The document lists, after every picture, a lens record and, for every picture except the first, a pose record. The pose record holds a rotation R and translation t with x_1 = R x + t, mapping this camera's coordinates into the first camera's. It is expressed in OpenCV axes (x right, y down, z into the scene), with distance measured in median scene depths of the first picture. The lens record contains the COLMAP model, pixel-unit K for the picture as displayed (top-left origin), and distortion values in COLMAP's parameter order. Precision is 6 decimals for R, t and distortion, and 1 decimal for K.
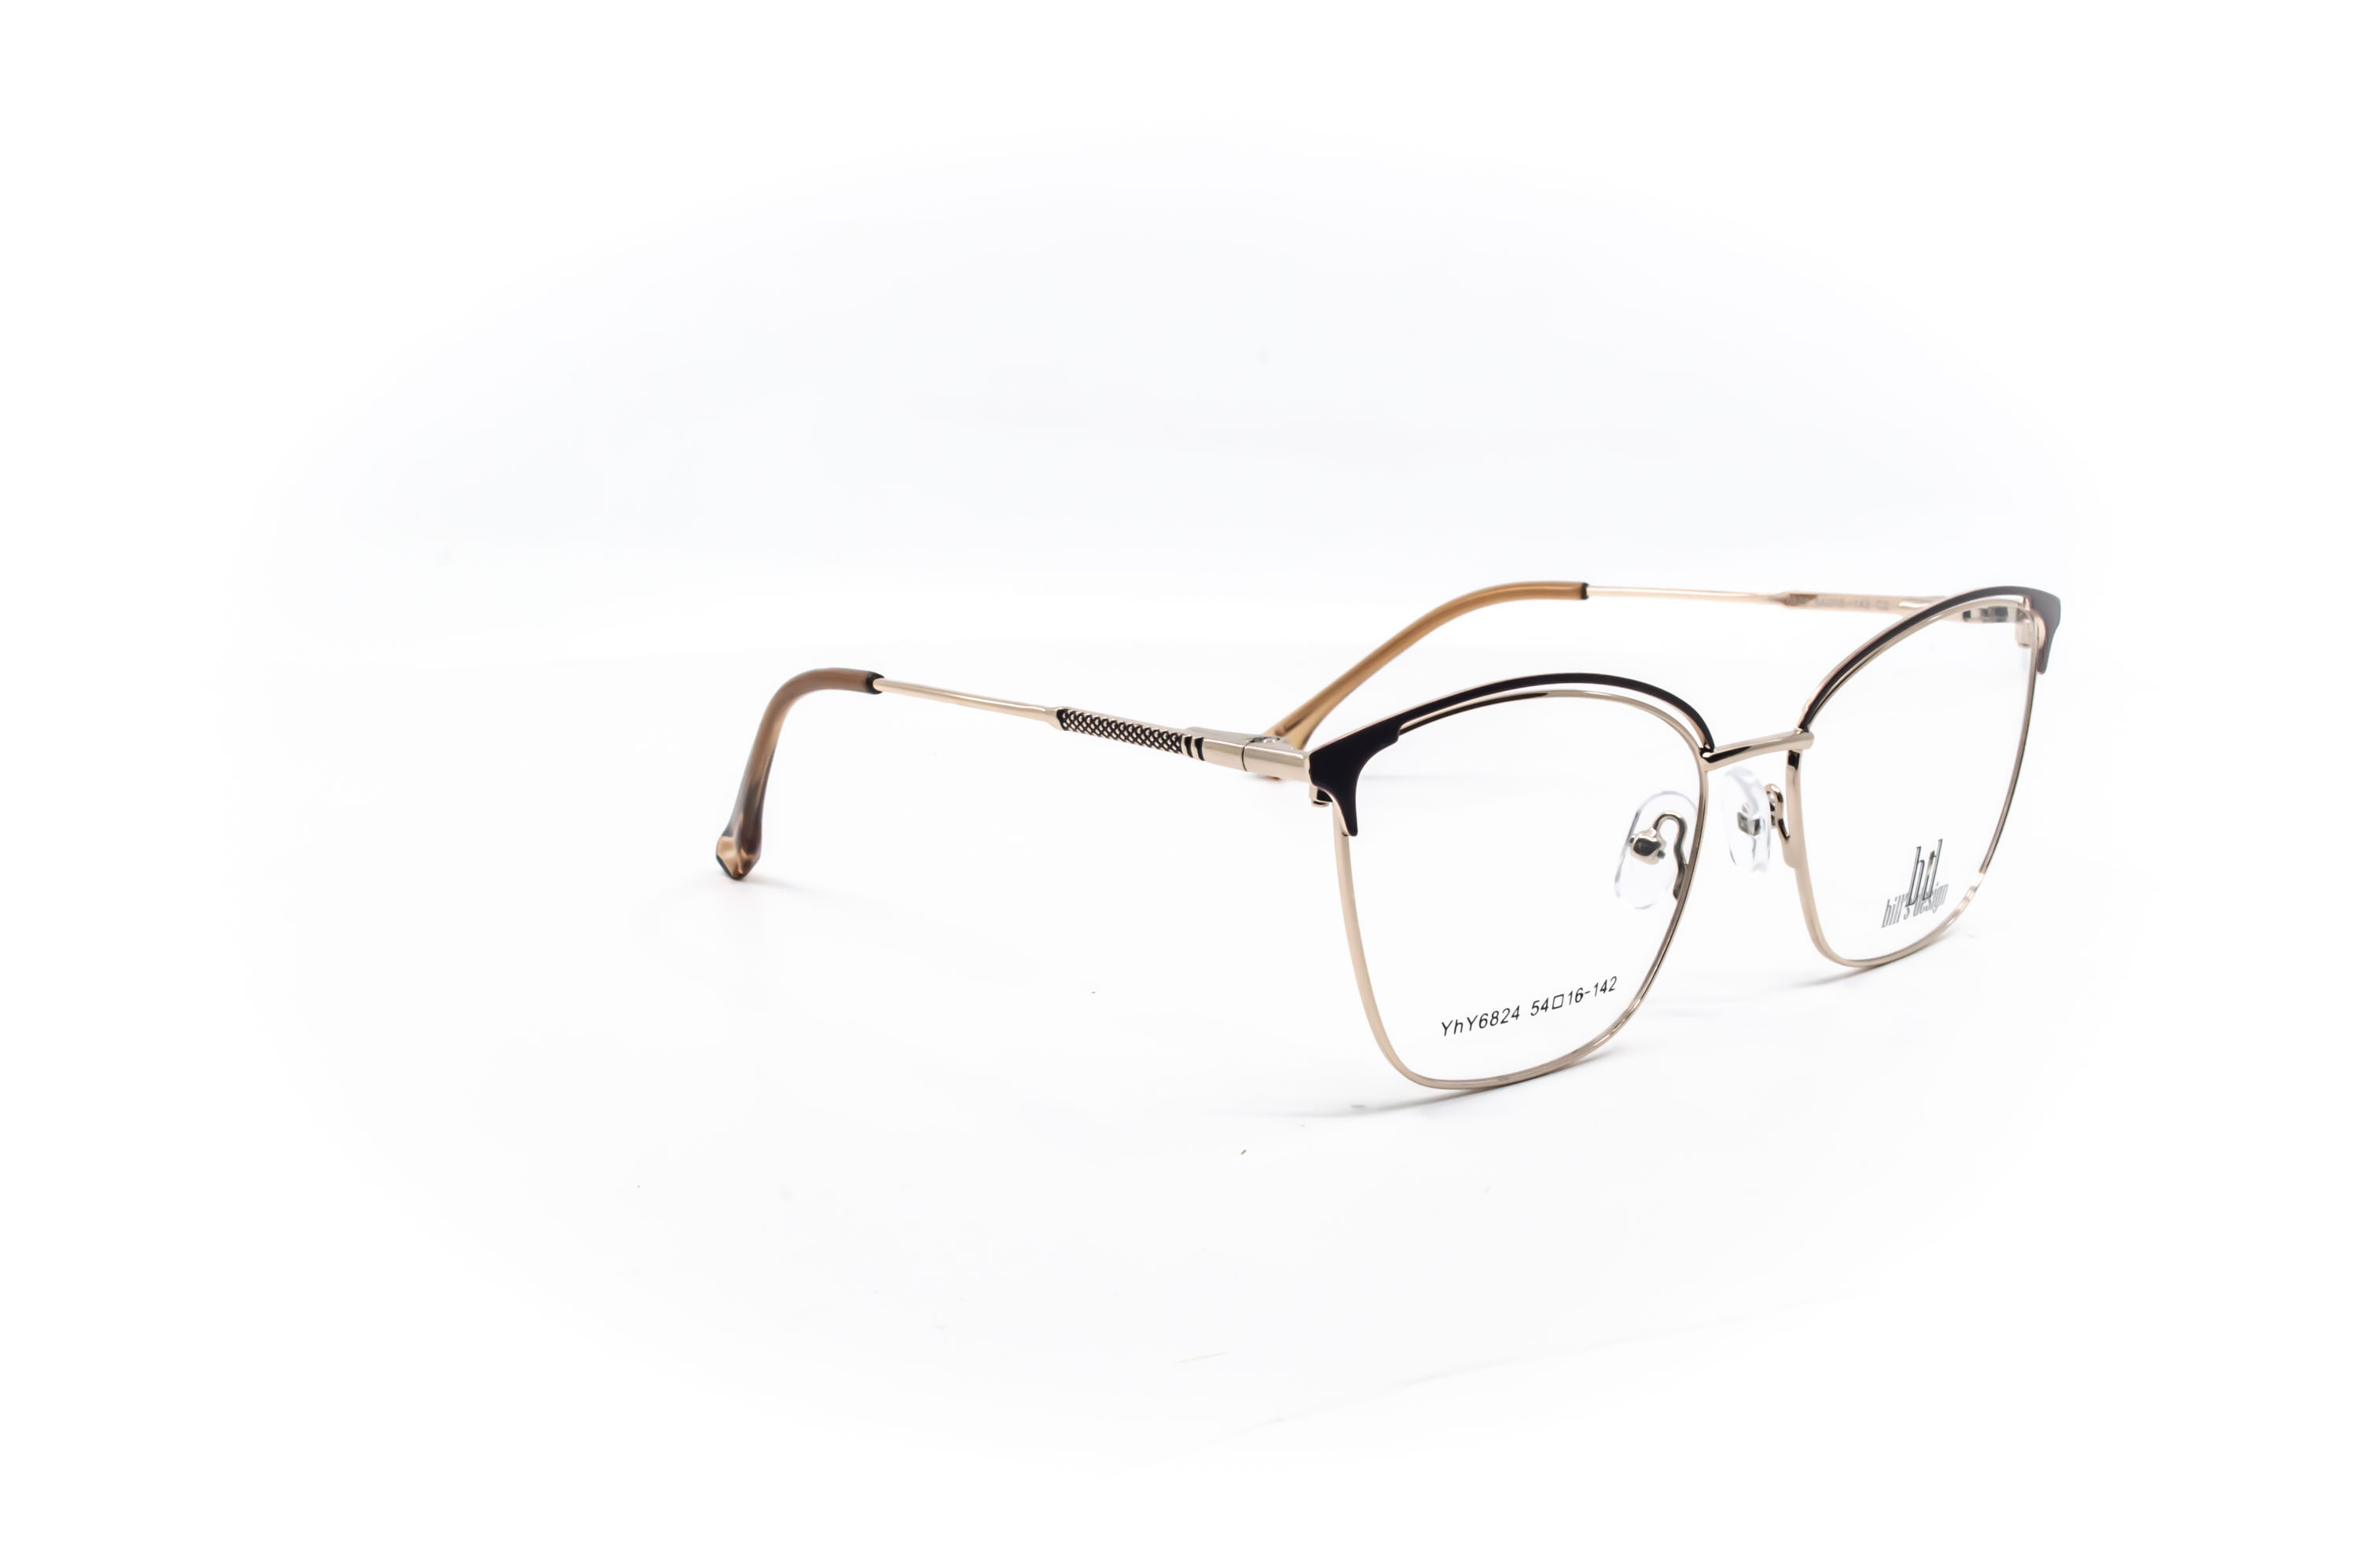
lens RADIAL K [[3094.7, 0, 1179.2], [0, 3094.7, 784.0], [0, 0, 1]] dist [-0.120604, 0.000000]
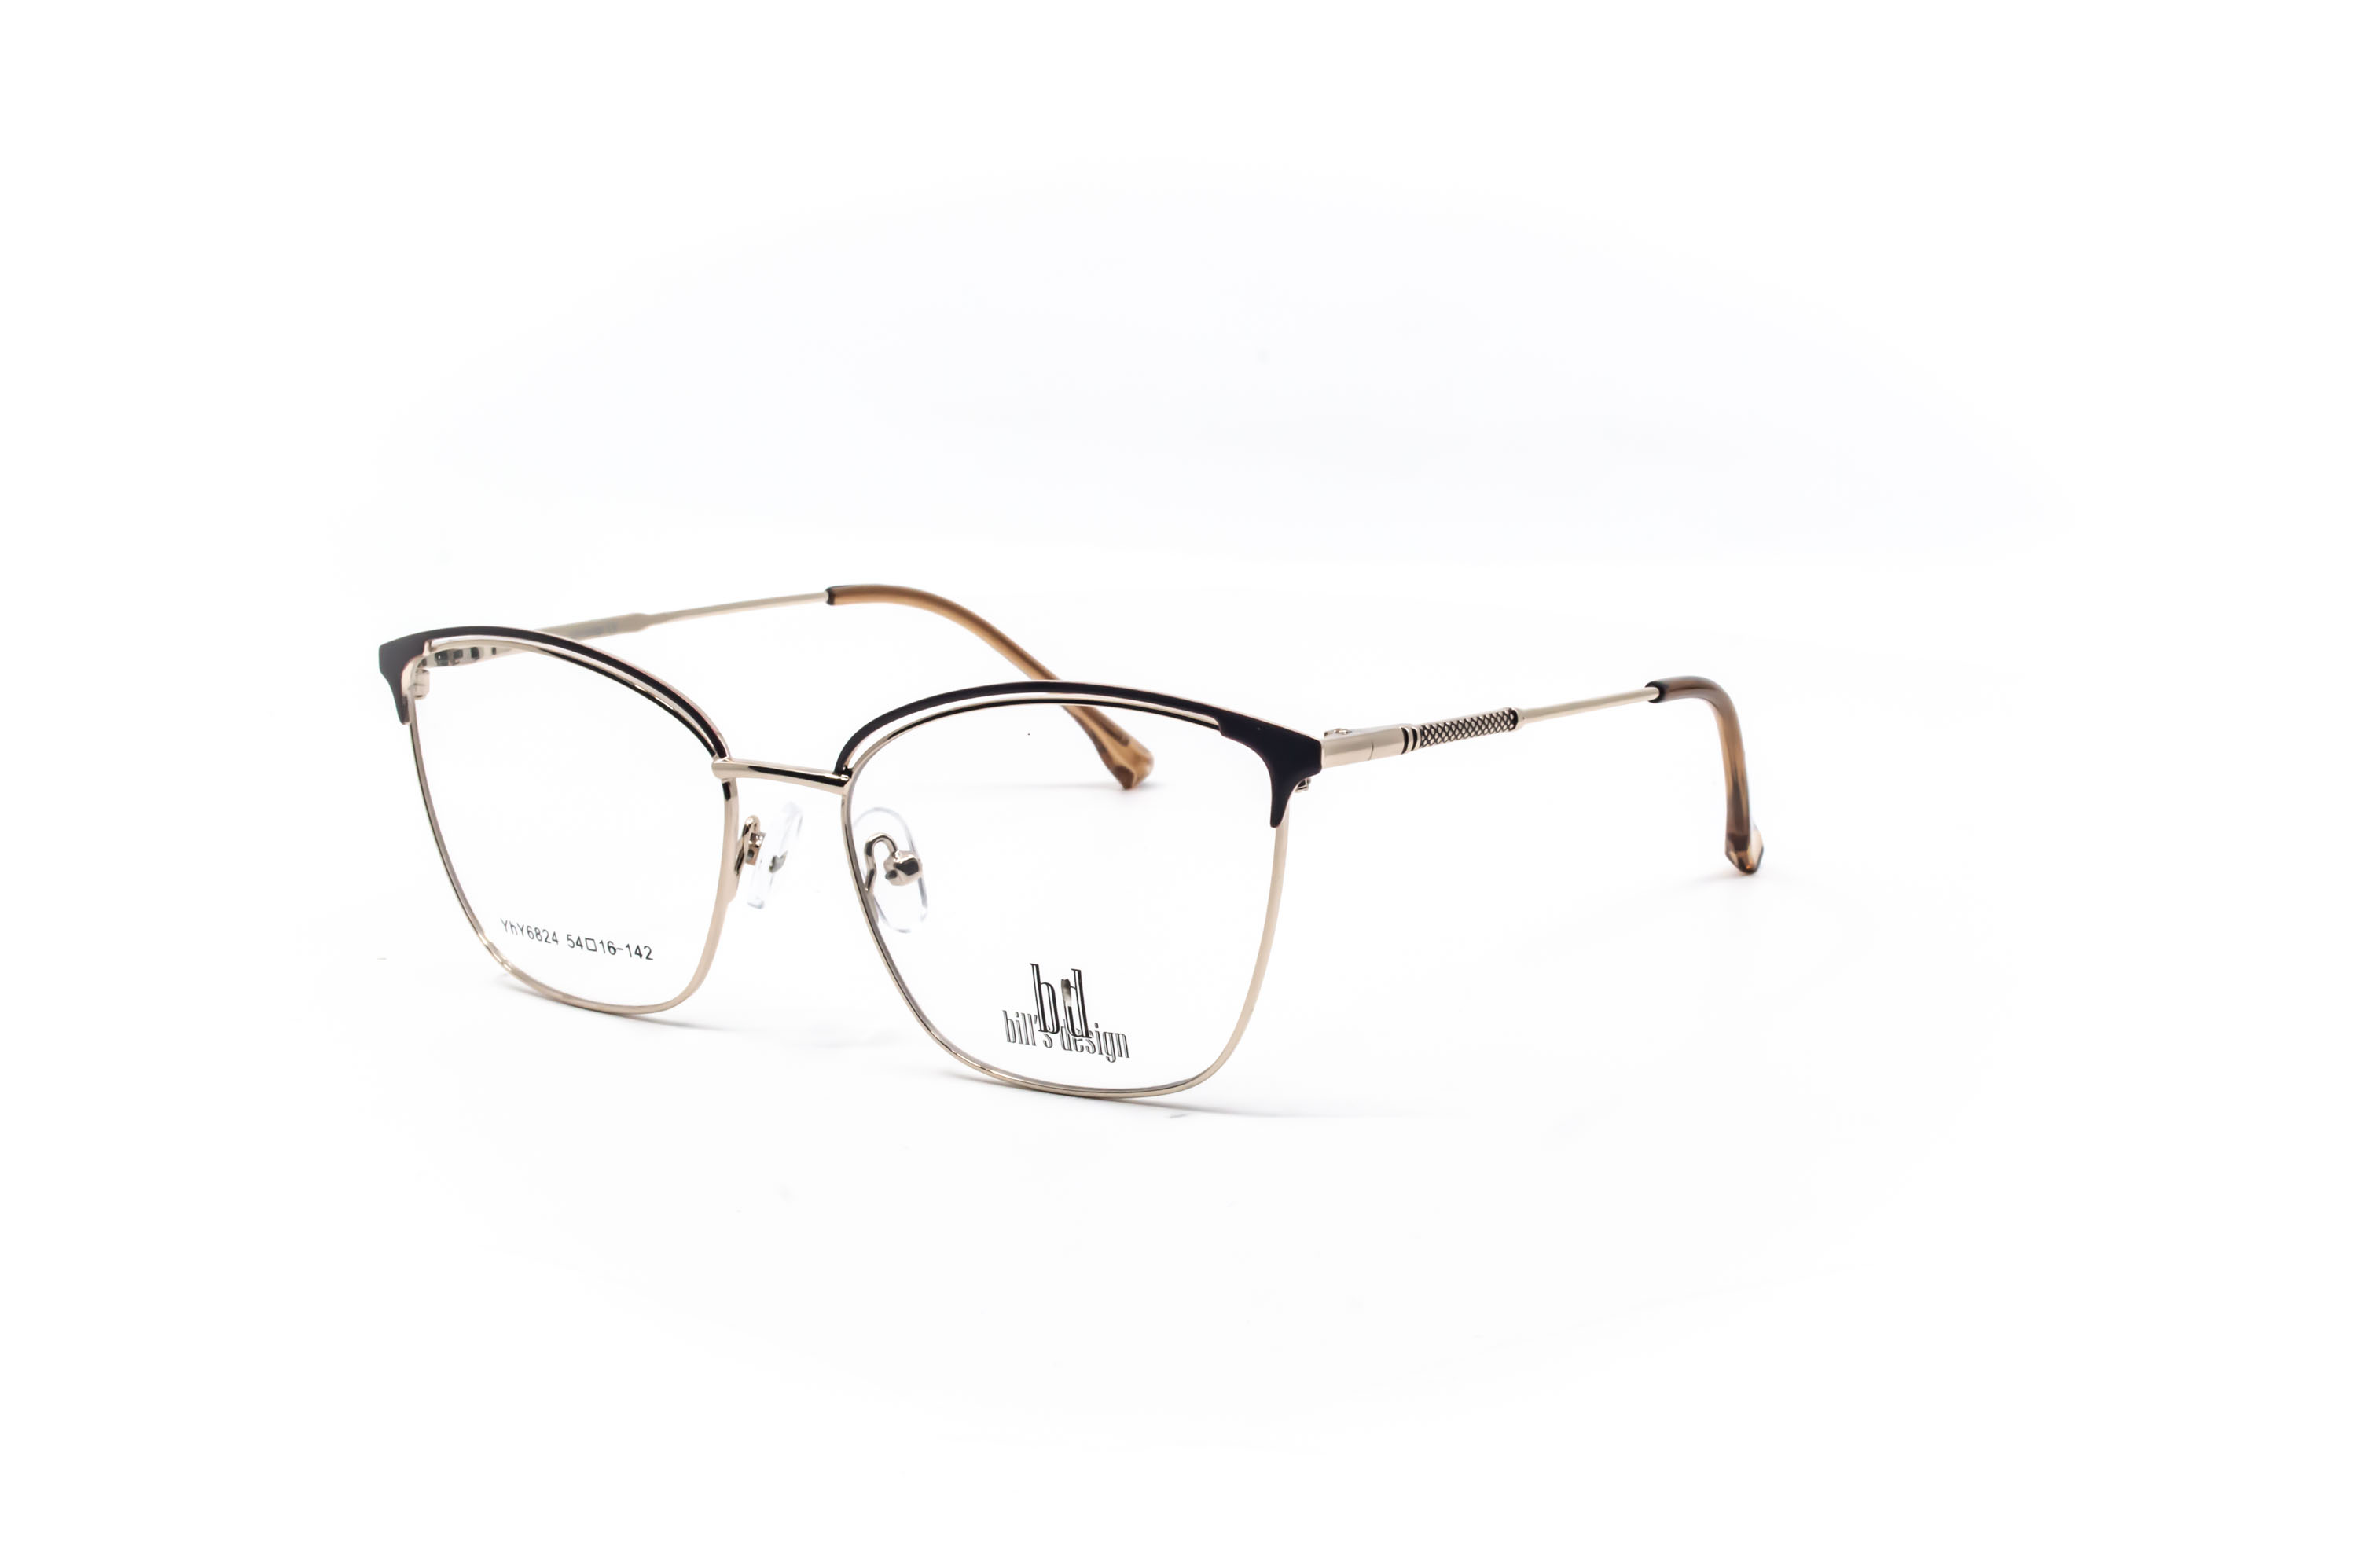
lens RADIAL K [[3094.7, 0, 1172.4], [0, 3094.7, 793.4], [0, 0, 1]] dist [-0.120604, 0.000000]
pose [[0.290360, 0.216503, -0.932104, 1.125870], [-0.193917, 0.967172, 0.164242, -0.188395], [0.937063, 0.133062, 0.322811, 0.806503]]
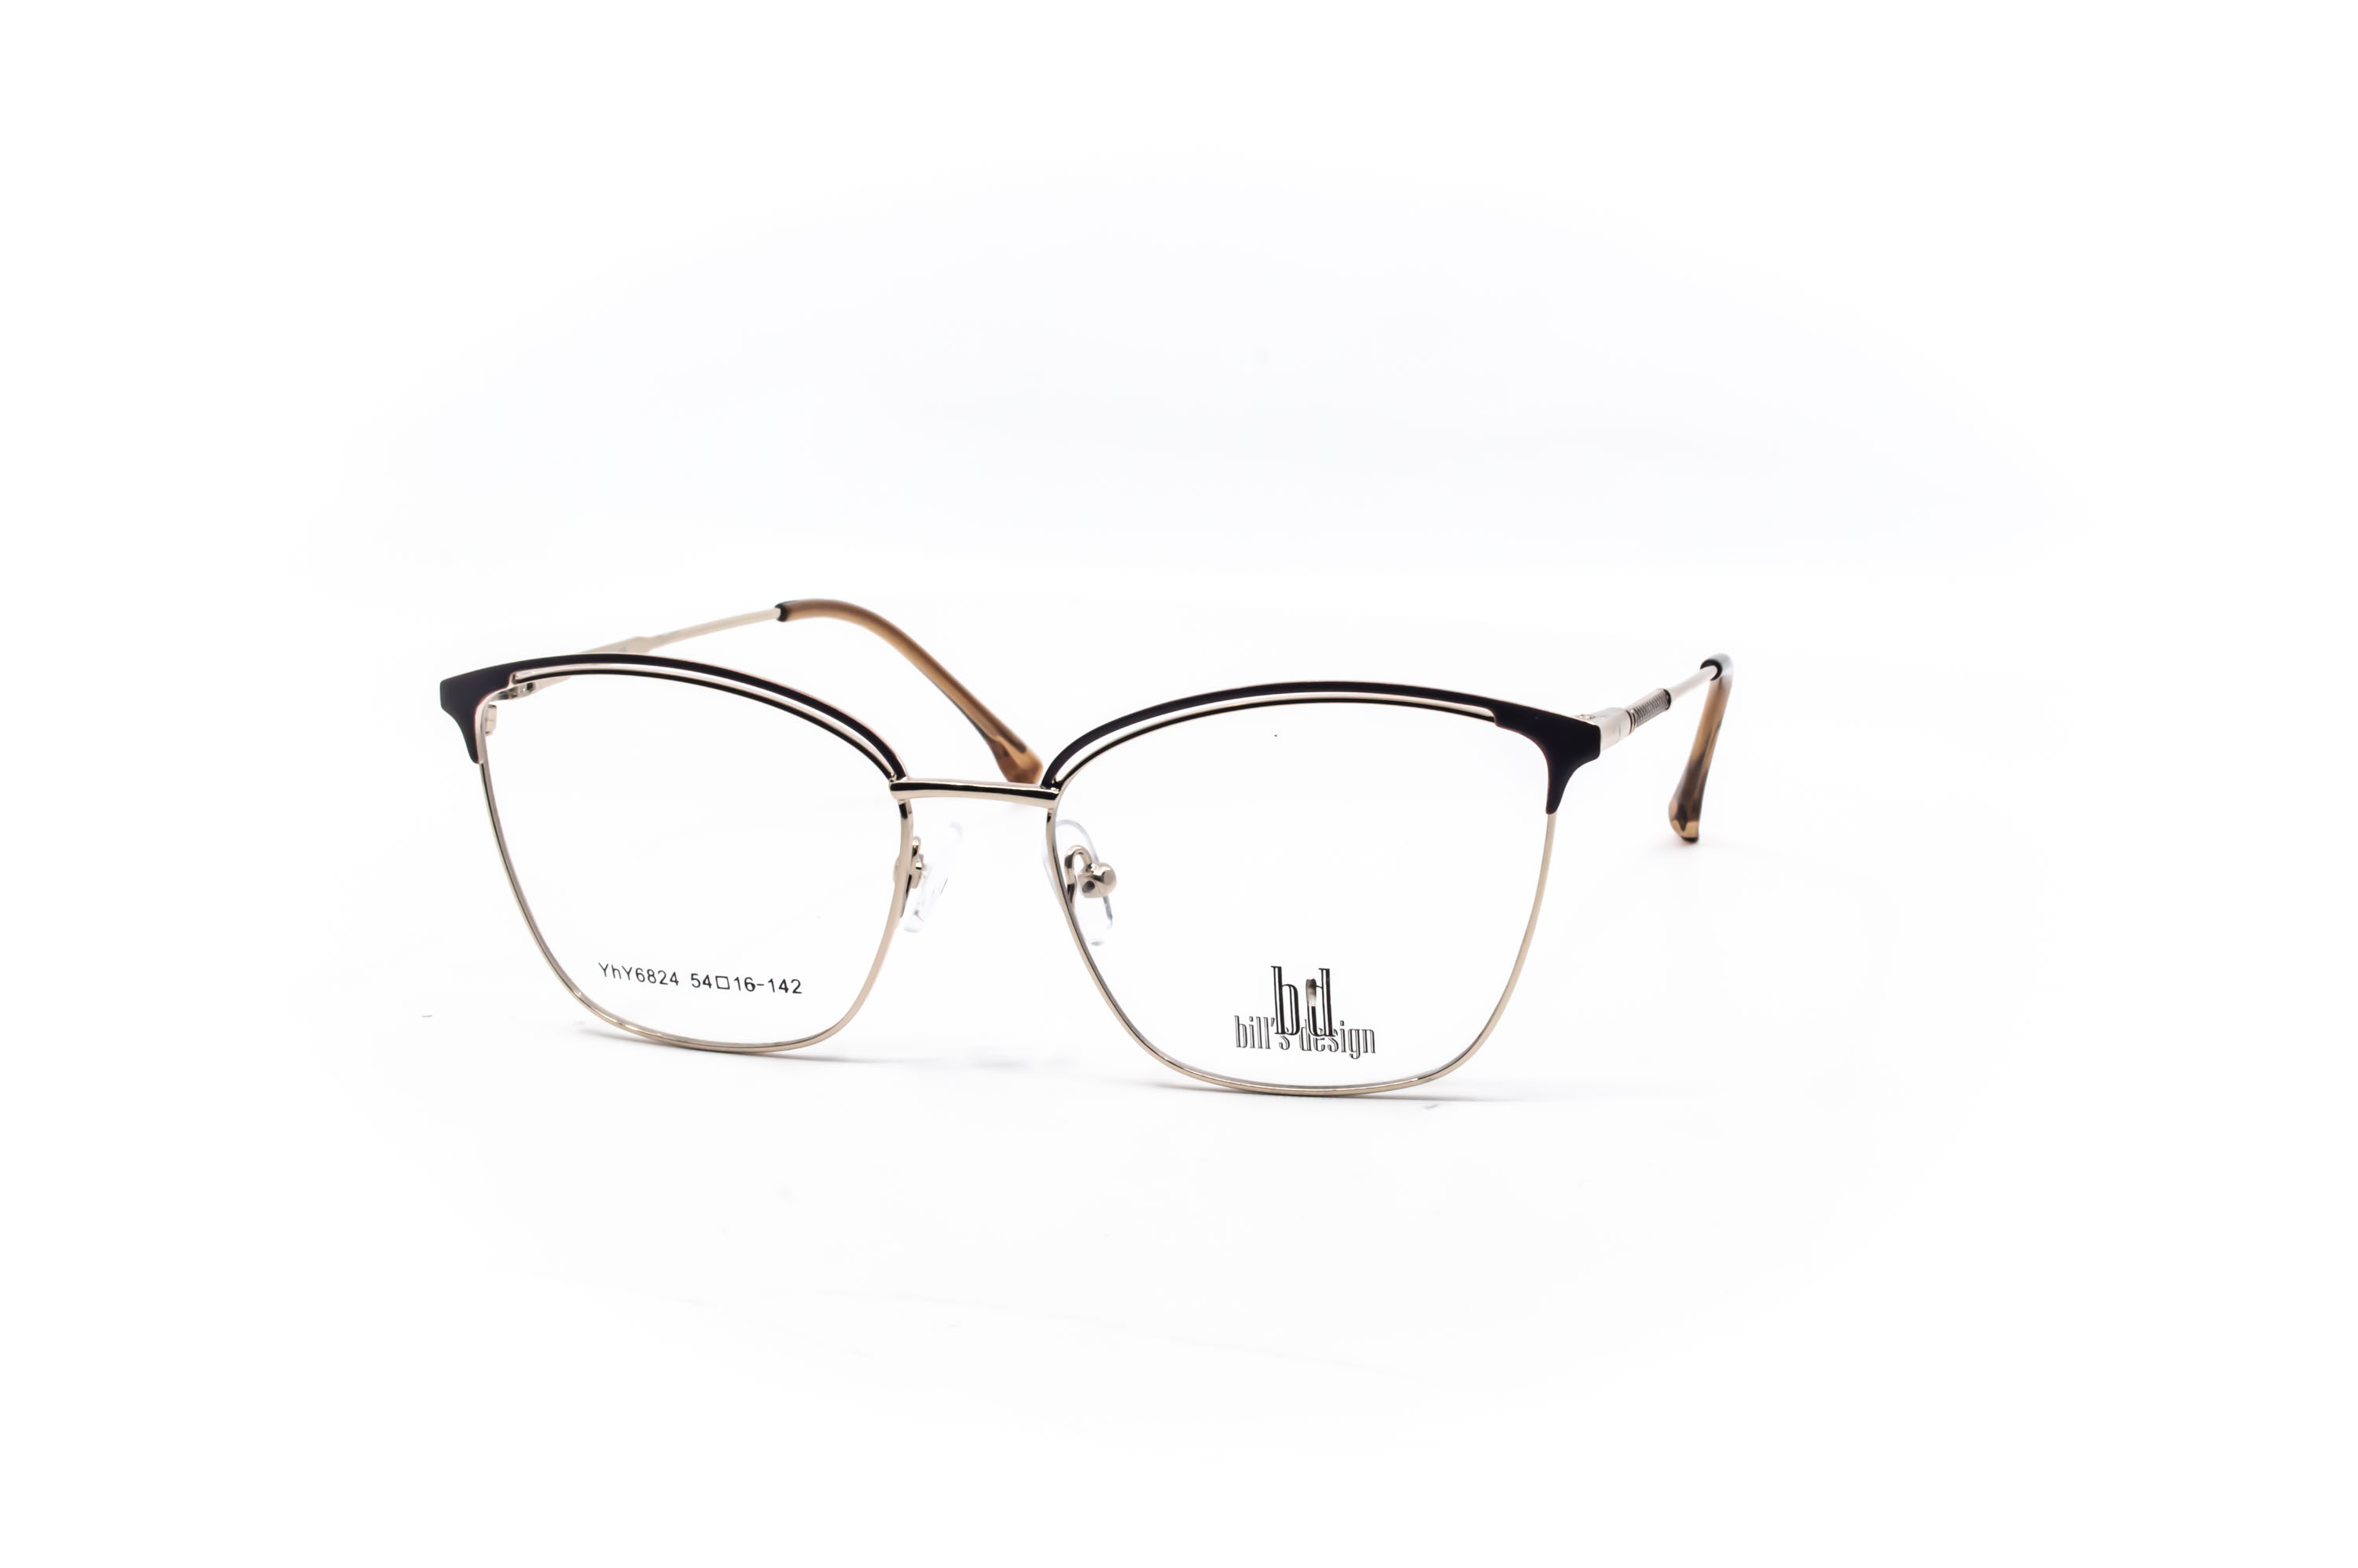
lens RADIAL K [[3094.7, 0, 1114.2], [0, 3094.7, 797.4], [0, 0, 1]] dist [-0.120604, 0.000000]
pose [[0.517926, 0.202375, -0.831142, 0.989015], [-0.169074, 0.976663, 0.132450, -0.141192], [0.838550, 0.071925, 0.540056, 0.532713]]
